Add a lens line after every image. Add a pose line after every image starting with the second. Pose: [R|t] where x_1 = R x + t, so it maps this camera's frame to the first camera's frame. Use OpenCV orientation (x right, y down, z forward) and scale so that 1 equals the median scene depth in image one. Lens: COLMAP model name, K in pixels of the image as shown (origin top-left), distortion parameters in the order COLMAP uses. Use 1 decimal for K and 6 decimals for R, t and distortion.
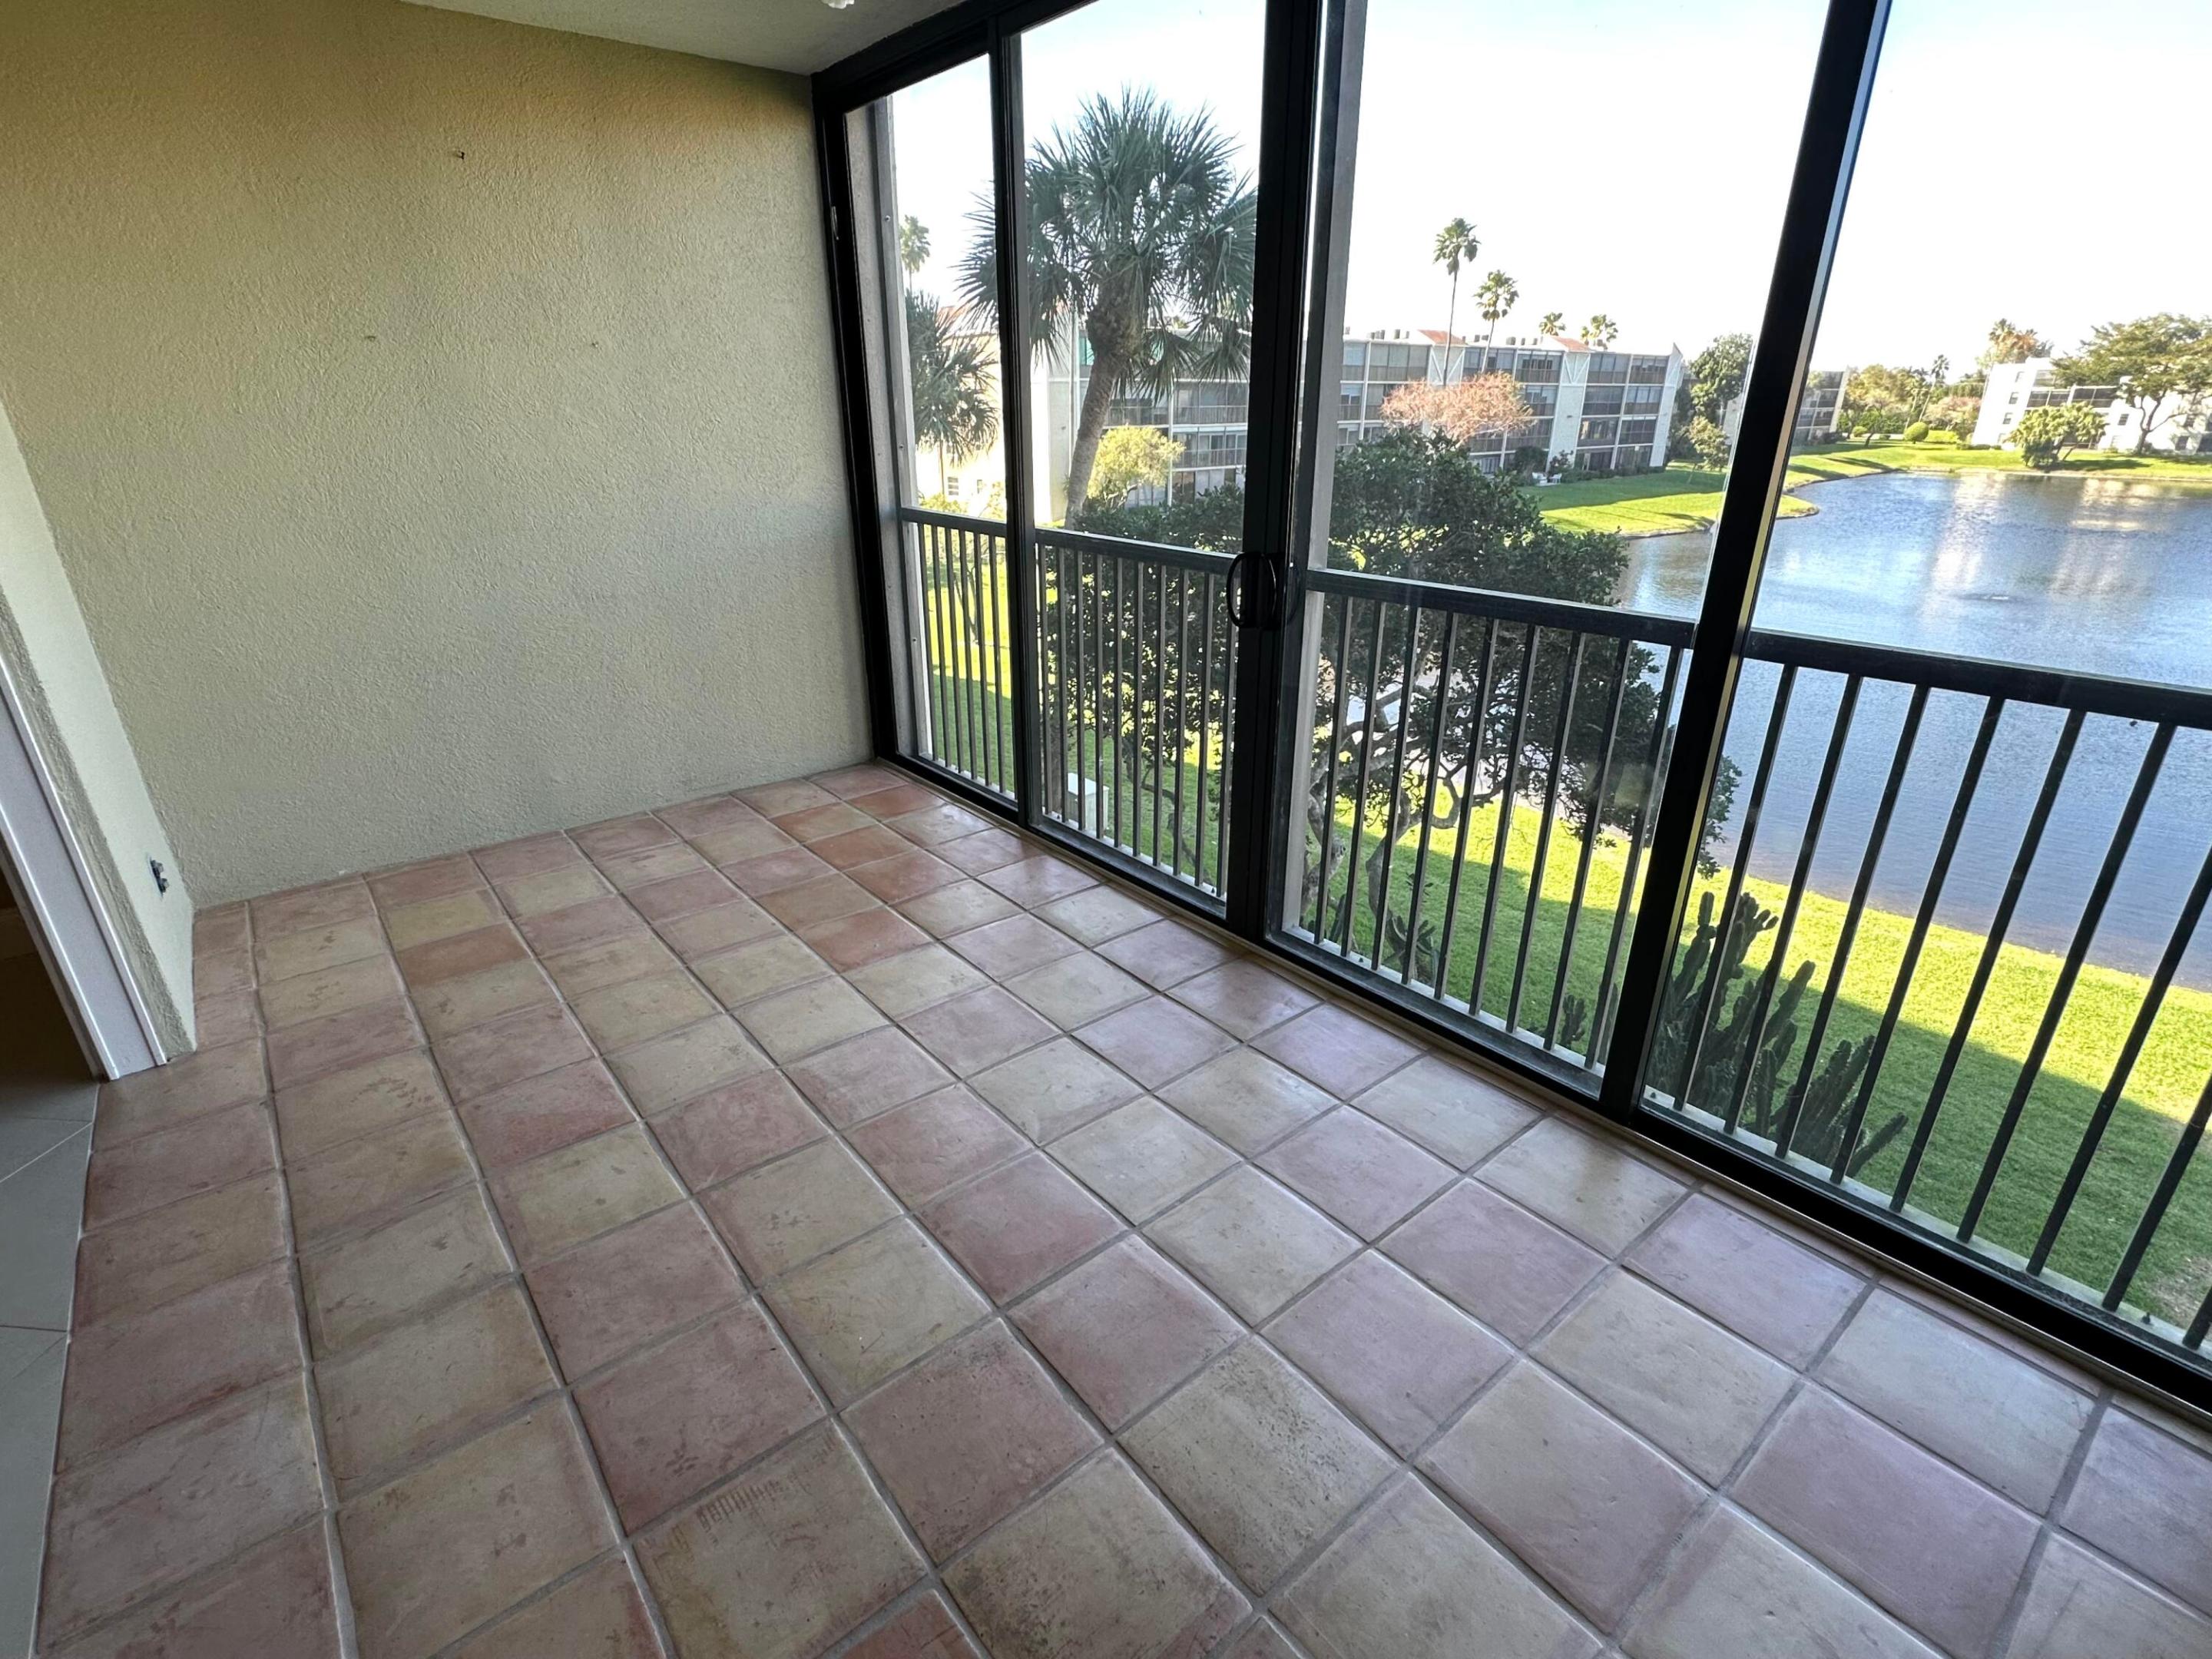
lens RADIAL K [[1044.4, 0, 1106.0], [0, 1044.4, 829.5], [0, 0, 1]] dist [-0.002222, 0.000373]
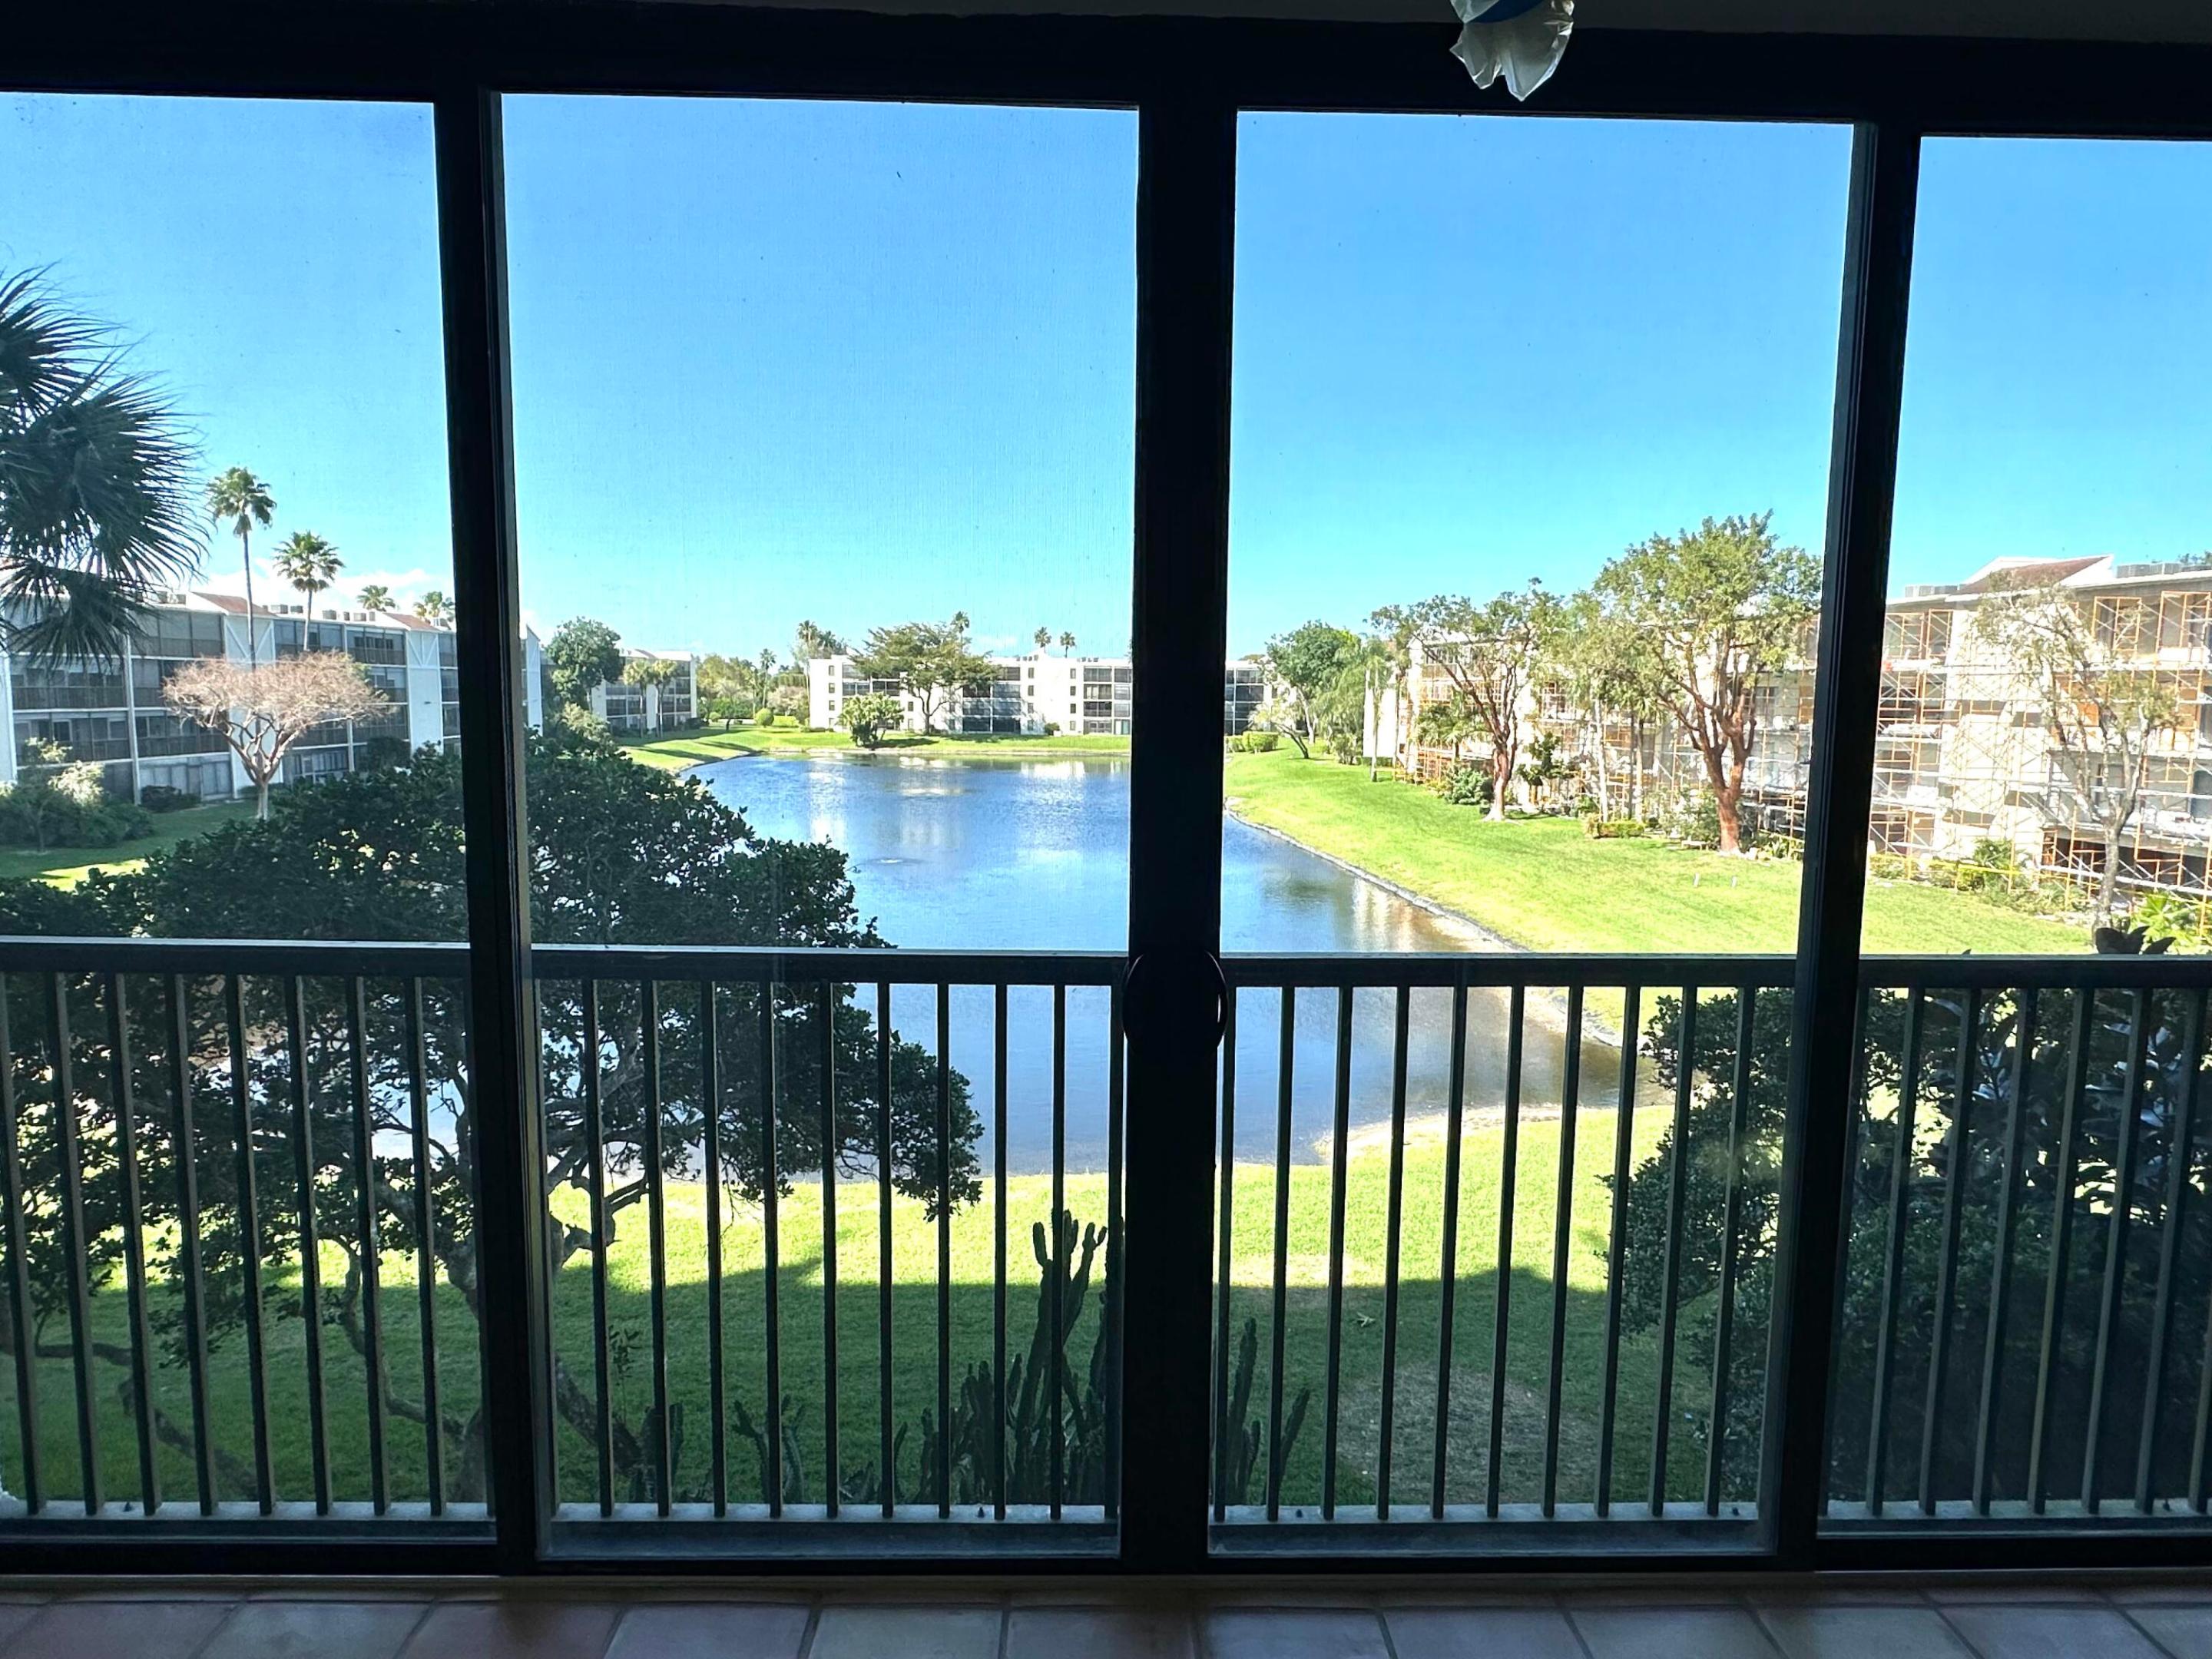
lens RADIAL K [[1263.0, 0, 1106.0], [0, 1263.0, 829.5], [0, 0, 1]] dist [-0.003866, -0.002477]
pose [[0.619788, -0.074581, 0.781217, -0.013759], [0.284528, 0.949097, -0.135125, -0.006708], [-0.731373, 0.306027, 0.609460, 0.014503]]
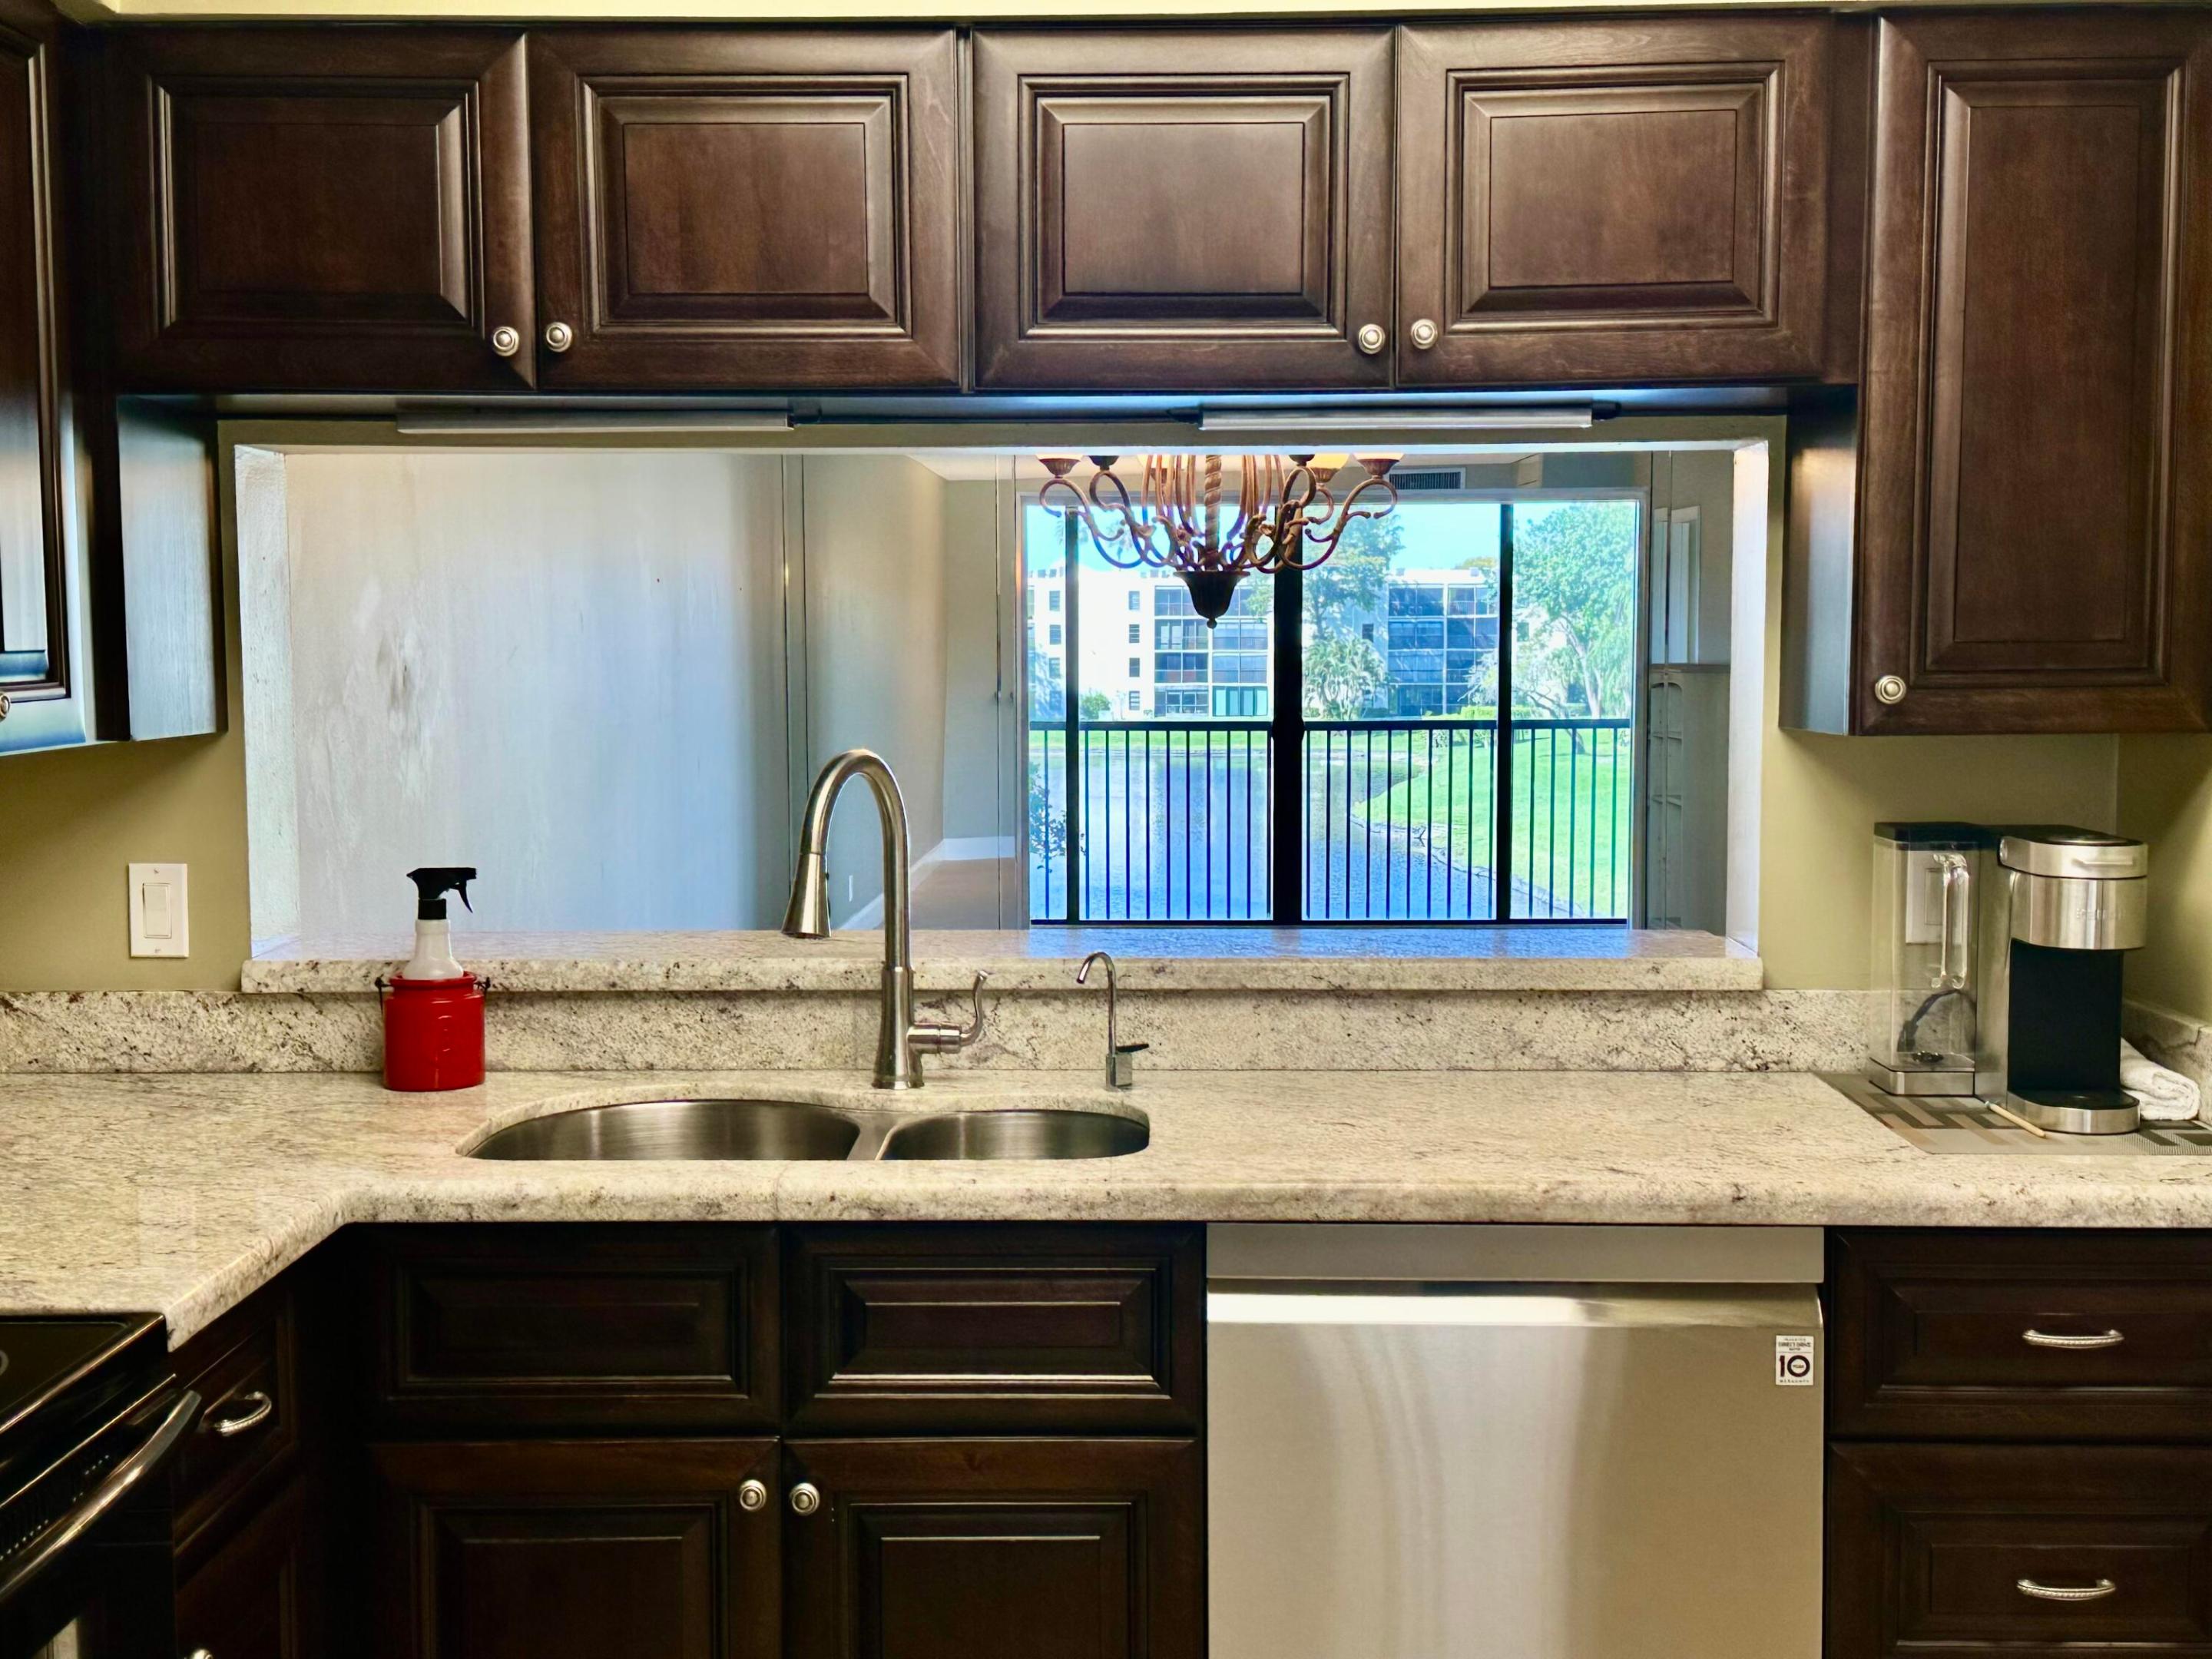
lens RADIAL K [[2587.5, 0, 1106.0], [0, 2587.5, 829.5], [0, 0, 1]] dist [0.131102, -0.057642]
pose [[0.645330, -0.055401, 0.761892, -0.107427], [0.289613, 0.940653, -0.176905, 0.019883], [-0.706876, 0.334816, 0.623077, -0.049238]]
